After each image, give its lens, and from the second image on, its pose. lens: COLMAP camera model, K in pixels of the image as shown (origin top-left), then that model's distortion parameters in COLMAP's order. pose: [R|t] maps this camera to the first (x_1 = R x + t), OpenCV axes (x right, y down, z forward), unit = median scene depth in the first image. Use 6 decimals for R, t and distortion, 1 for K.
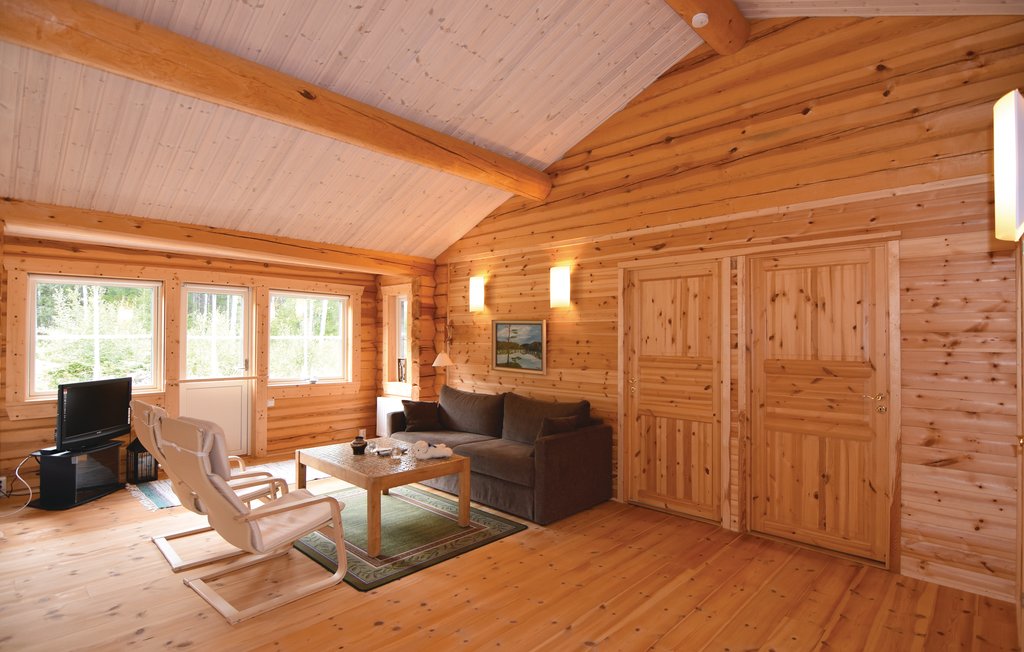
lens RADIAL K [[535.5, 0, 523.8], [0, 535.5, 323.1], [0, 0, 1]] dist [-0.000964, -0.015764]
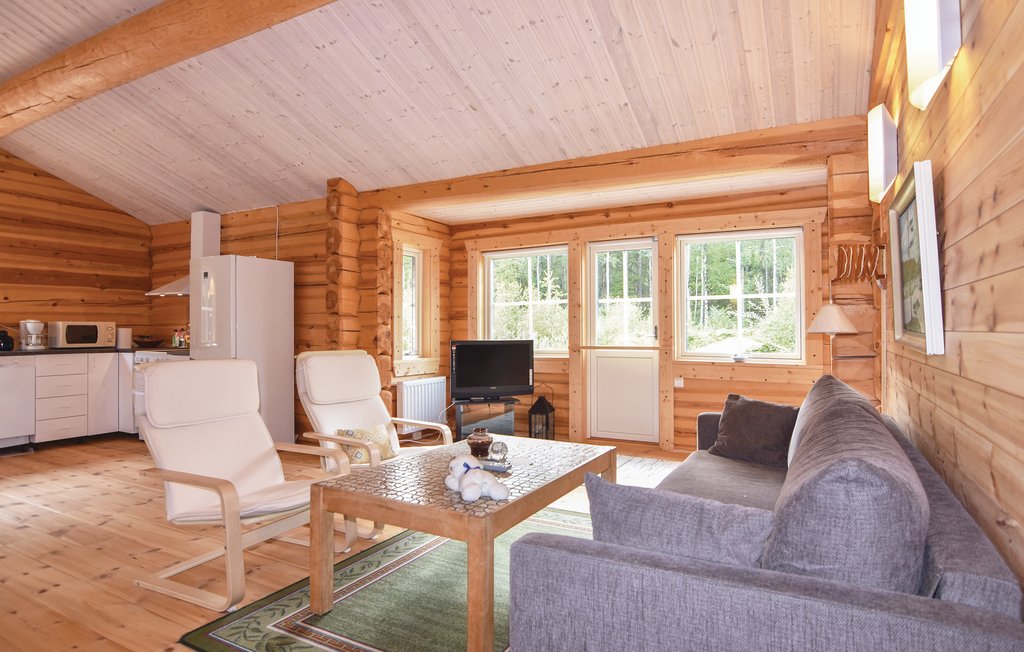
lens RADIAL K [[535.5, 0, 523.8], [0, 535.5, 323.1], [0, 0, 1]] dist [-0.000964, -0.015764]
pose [[0.268364, -0.013397, -0.963224, 0.246824], [0.032600, 0.999457, -0.004818, 0.071038], [0.962766, -0.030108, 0.268655, 0.685425]]
